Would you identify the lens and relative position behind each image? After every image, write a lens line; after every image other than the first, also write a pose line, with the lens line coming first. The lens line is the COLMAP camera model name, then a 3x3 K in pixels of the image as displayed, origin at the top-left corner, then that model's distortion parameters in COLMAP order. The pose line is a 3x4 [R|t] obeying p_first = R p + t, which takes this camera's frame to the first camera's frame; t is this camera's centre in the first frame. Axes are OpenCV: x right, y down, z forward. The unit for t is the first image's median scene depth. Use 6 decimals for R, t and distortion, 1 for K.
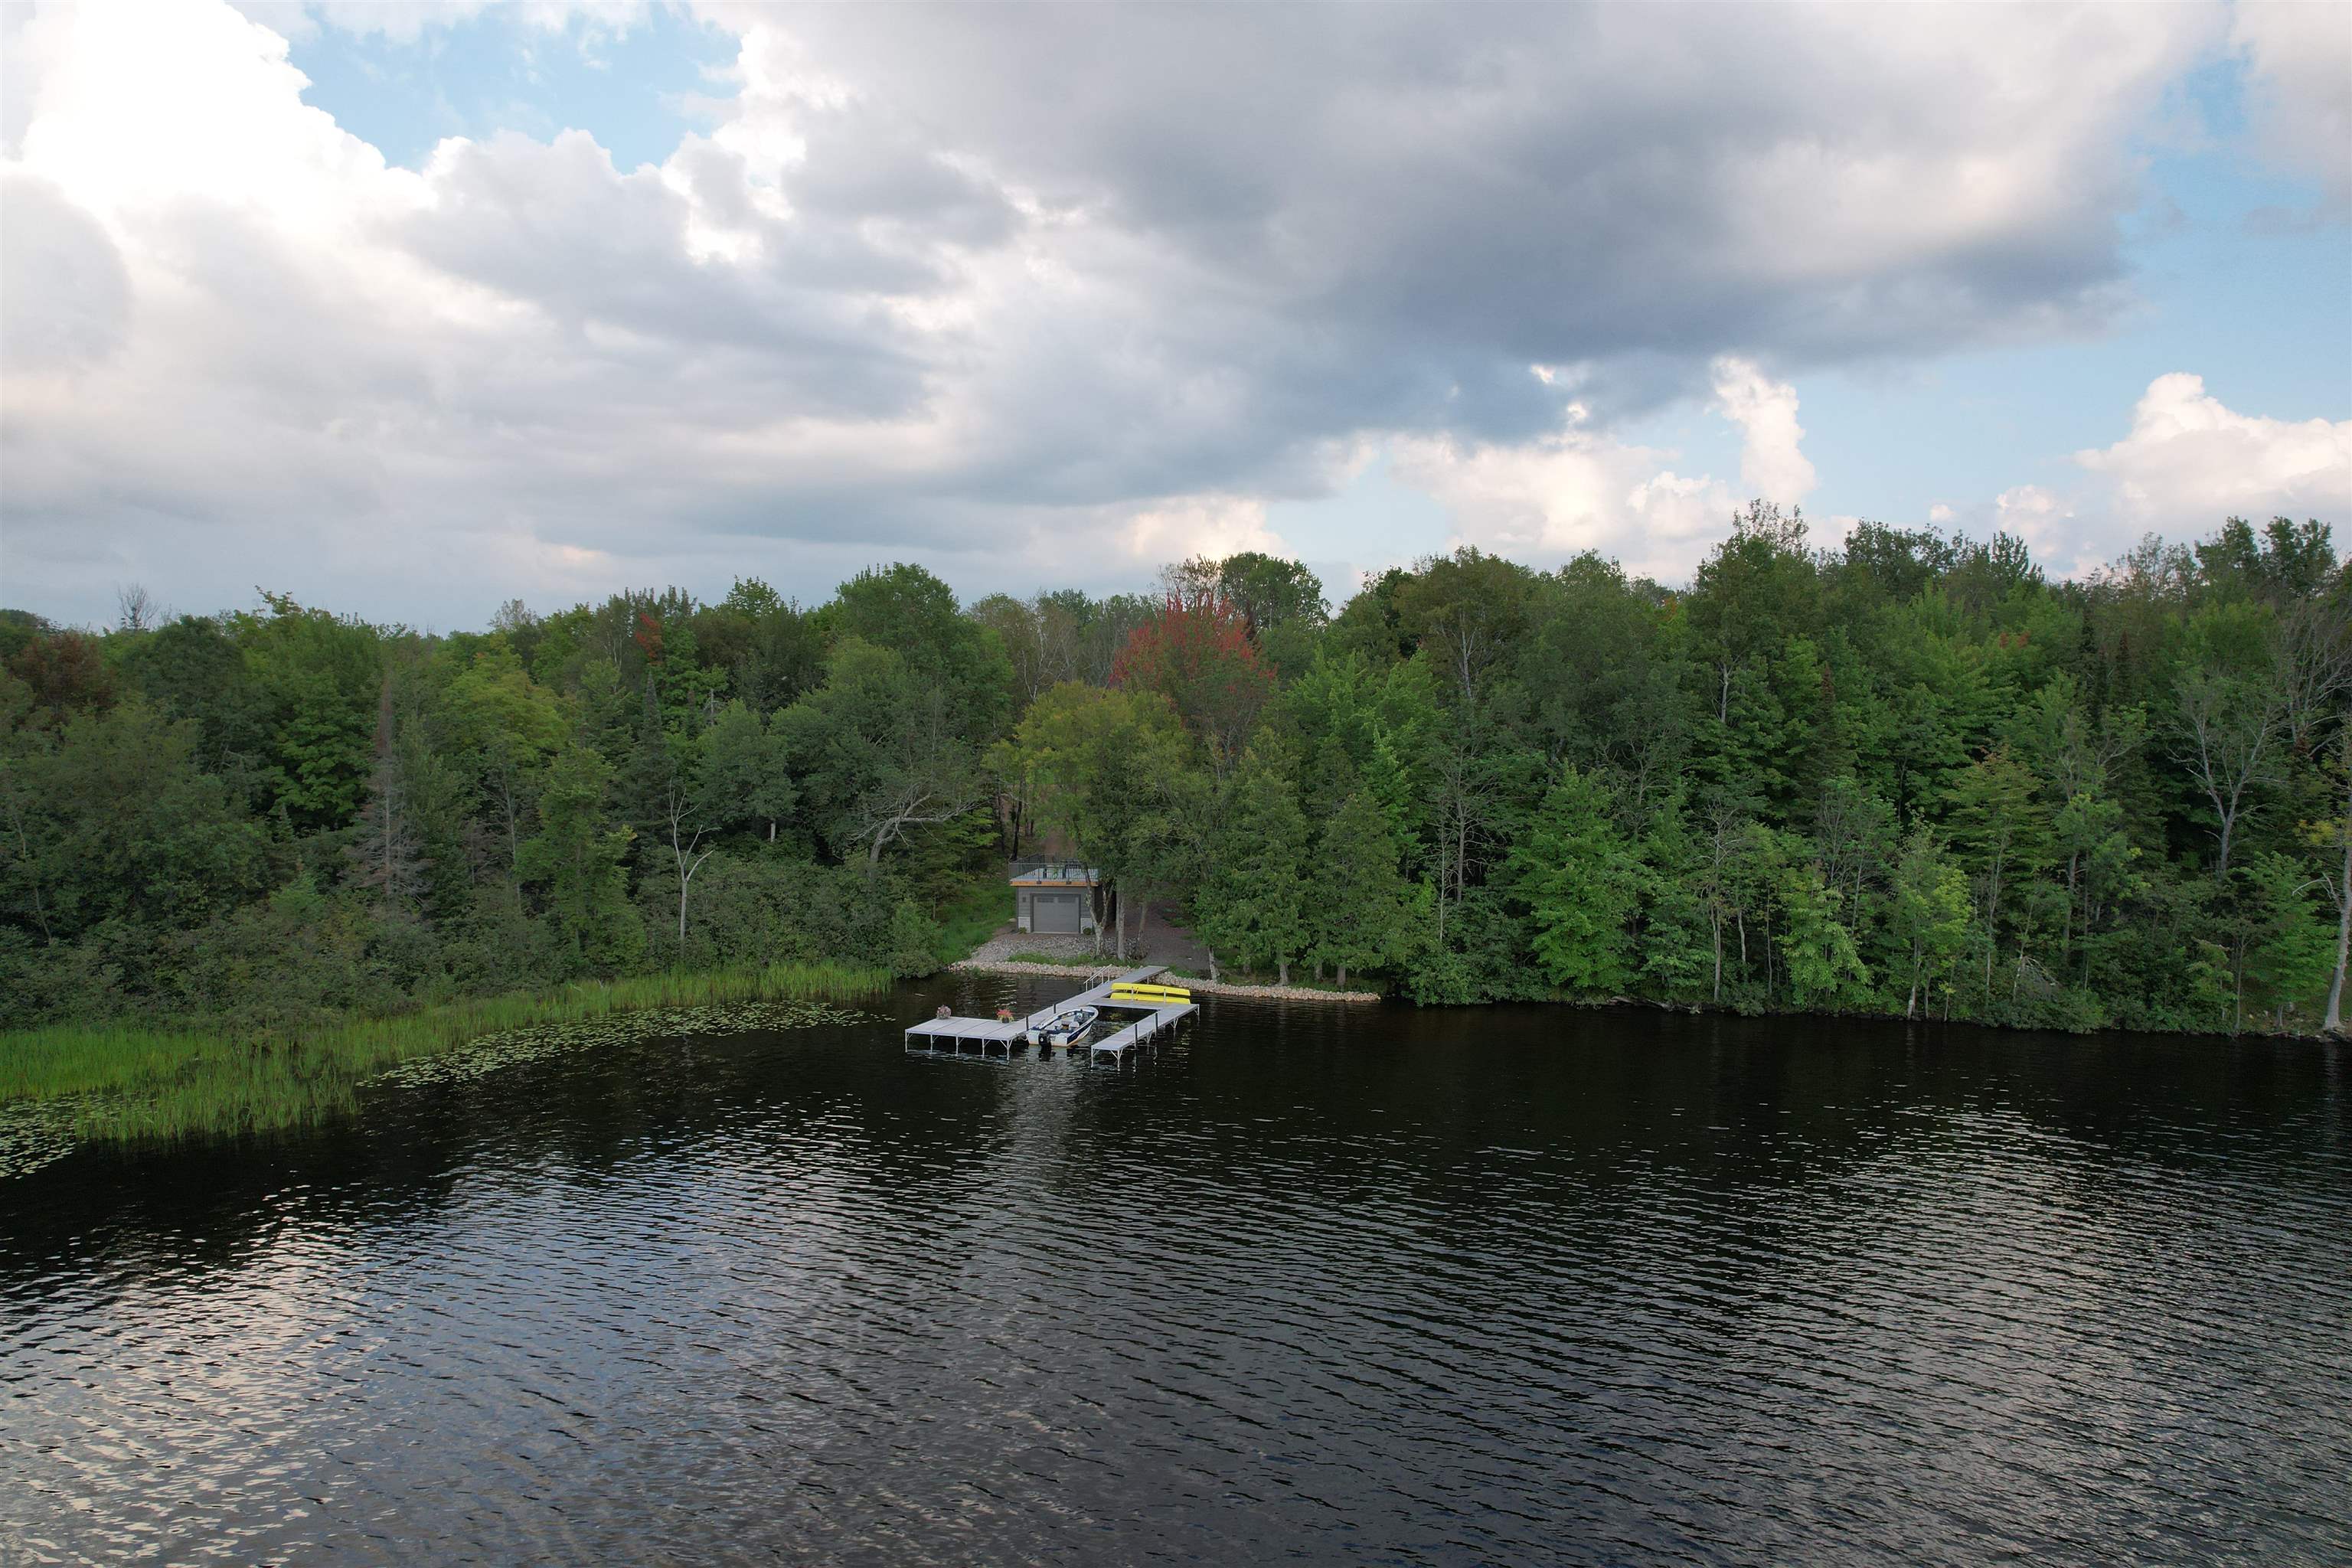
lens RADIAL K [[1510.5, 0, 1193.3], [0, 1510.5, 783.4], [0, 0, 1]] dist [-0.074464, 0.065878]
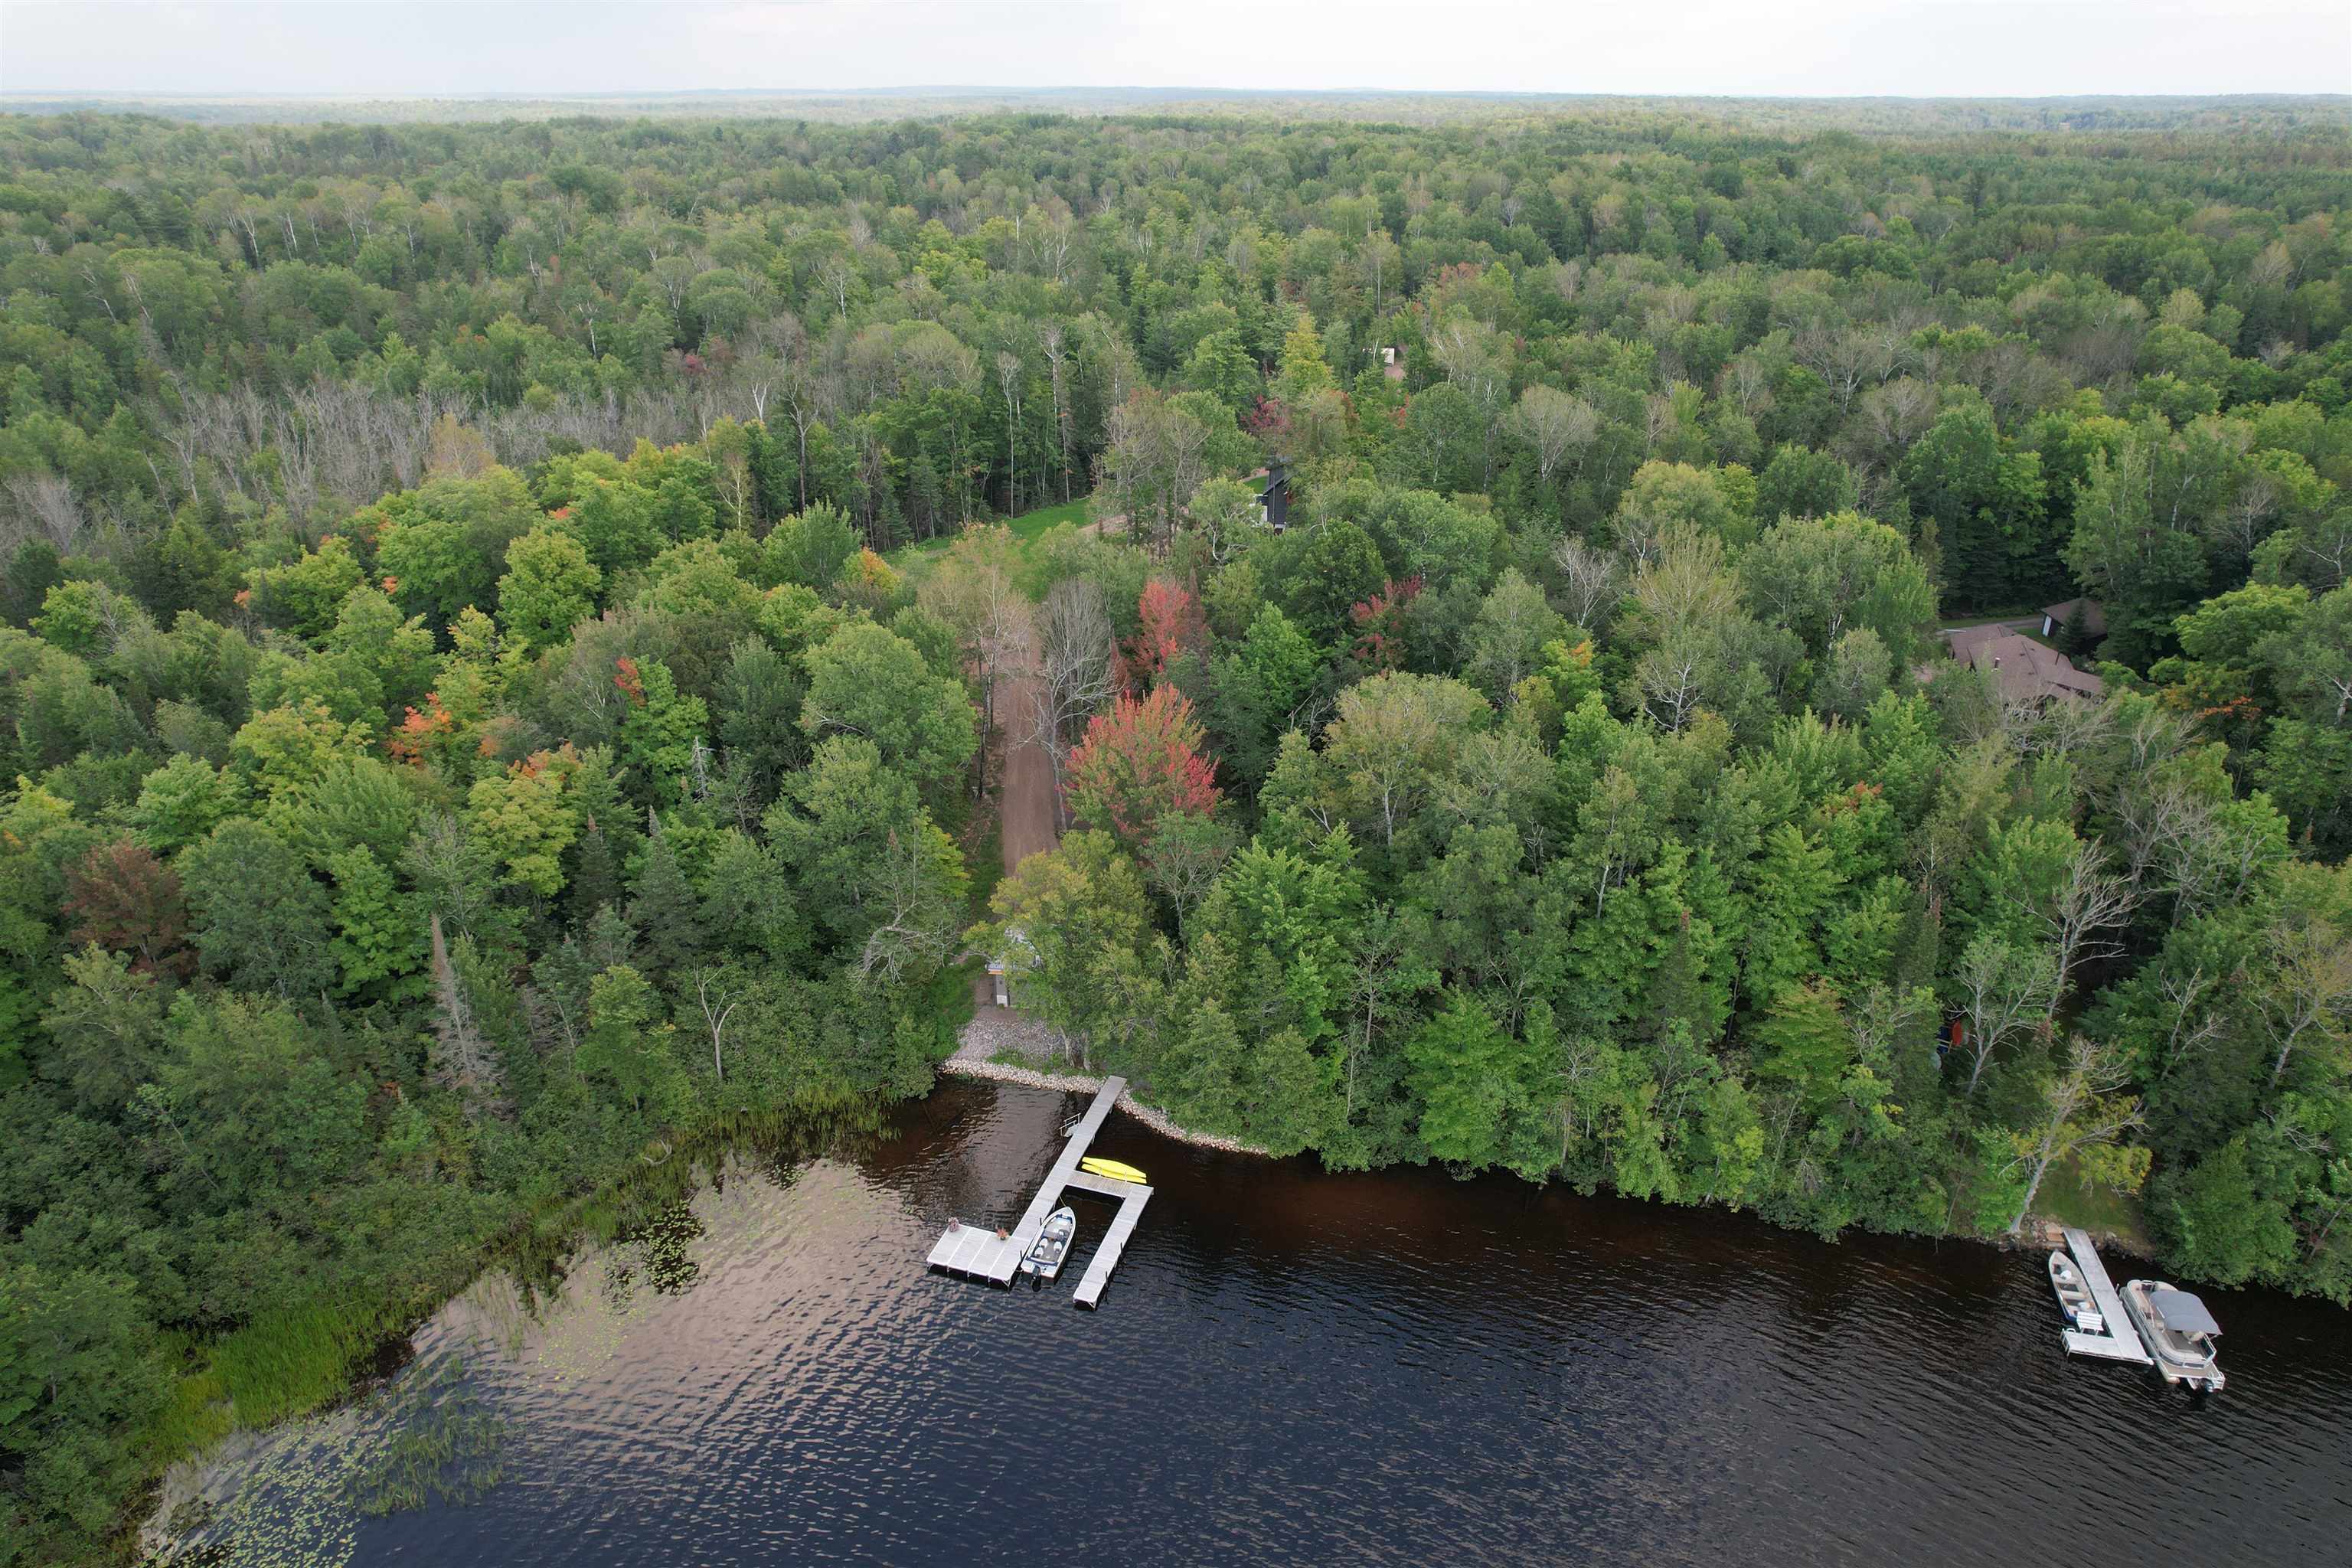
lens RADIAL K [[1510.5, 0, 1193.3], [0, 1510.5, 783.4], [0, 0, 1]] dist [-0.074464, 0.065878]
pose [[0.999259, -0.015364, 0.035297, -0.001465], [0.000626, 0.923269, 0.384155, -0.566868], [-0.038491, -0.383848, 0.922594, -0.029372]]
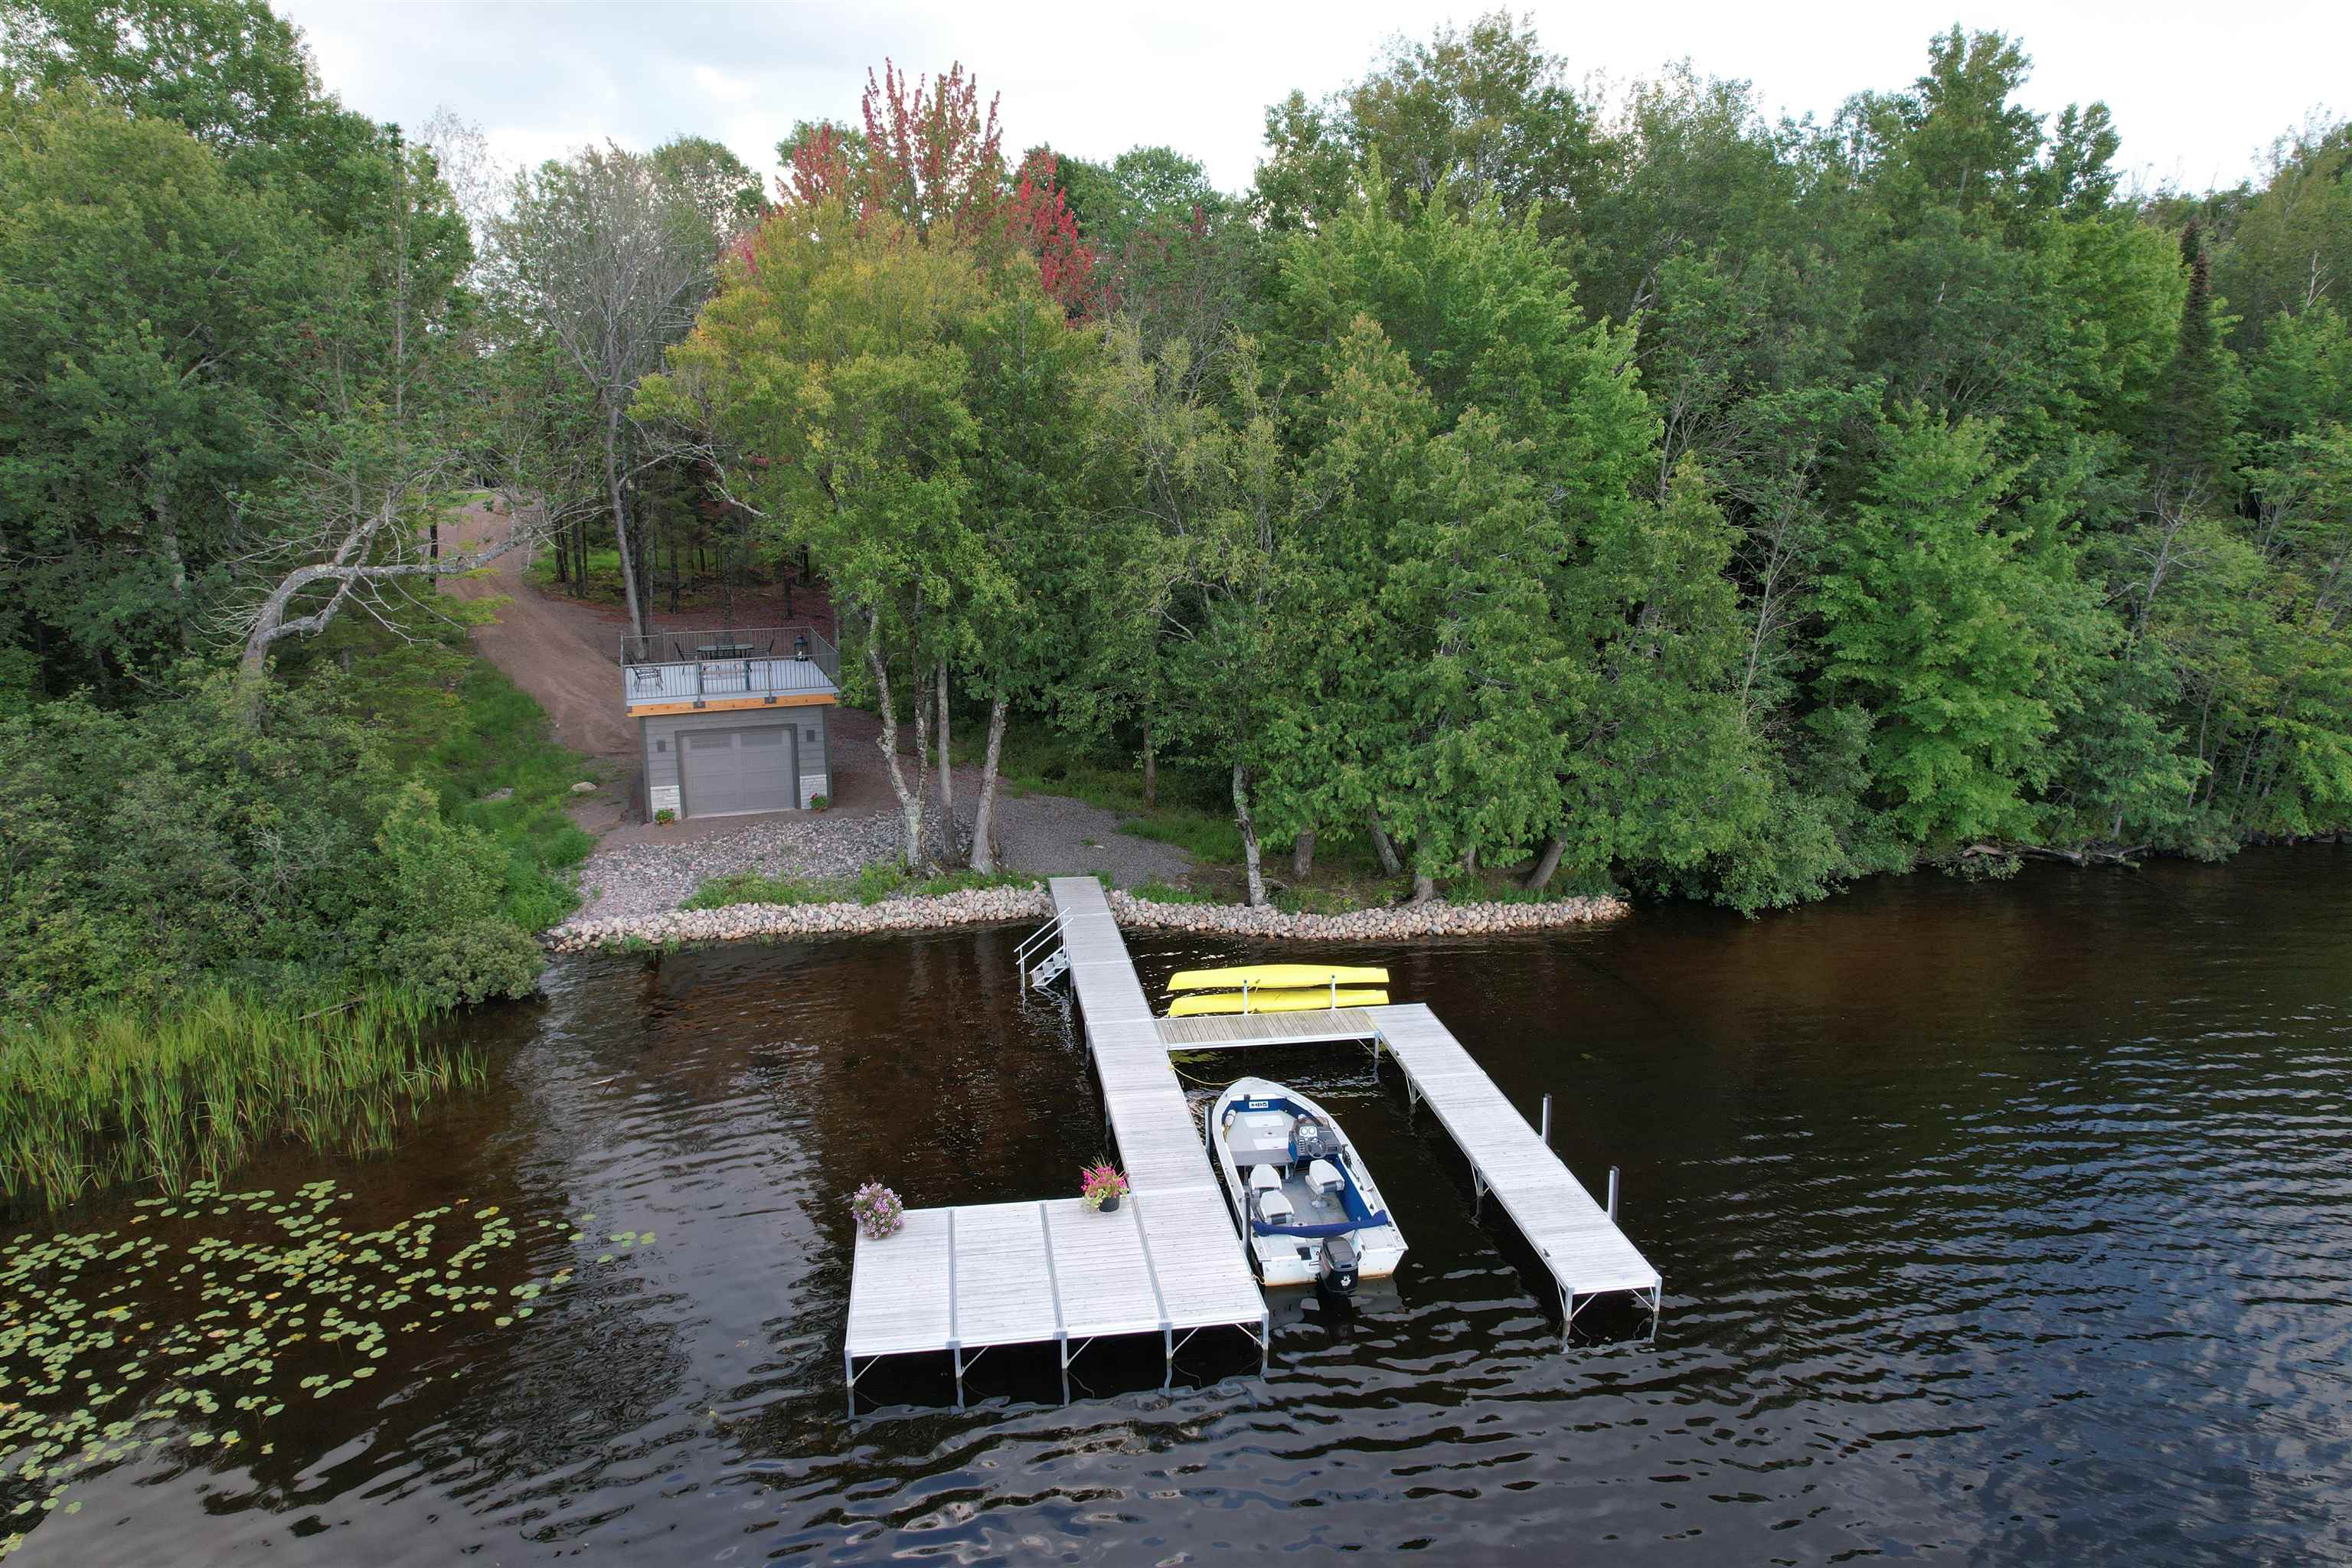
lens RADIAL K [[1510.5, 0, 1193.3], [0, 1510.5, 783.4], [0, 0, 1]] dist [-0.074464, 0.065878]
pose [[0.872802, -0.102140, 0.477267, -0.203950], [0.018738, 0.984149, 0.176351, 0.015434], [-0.487714, -0.144976, 0.860881, 0.605637]]
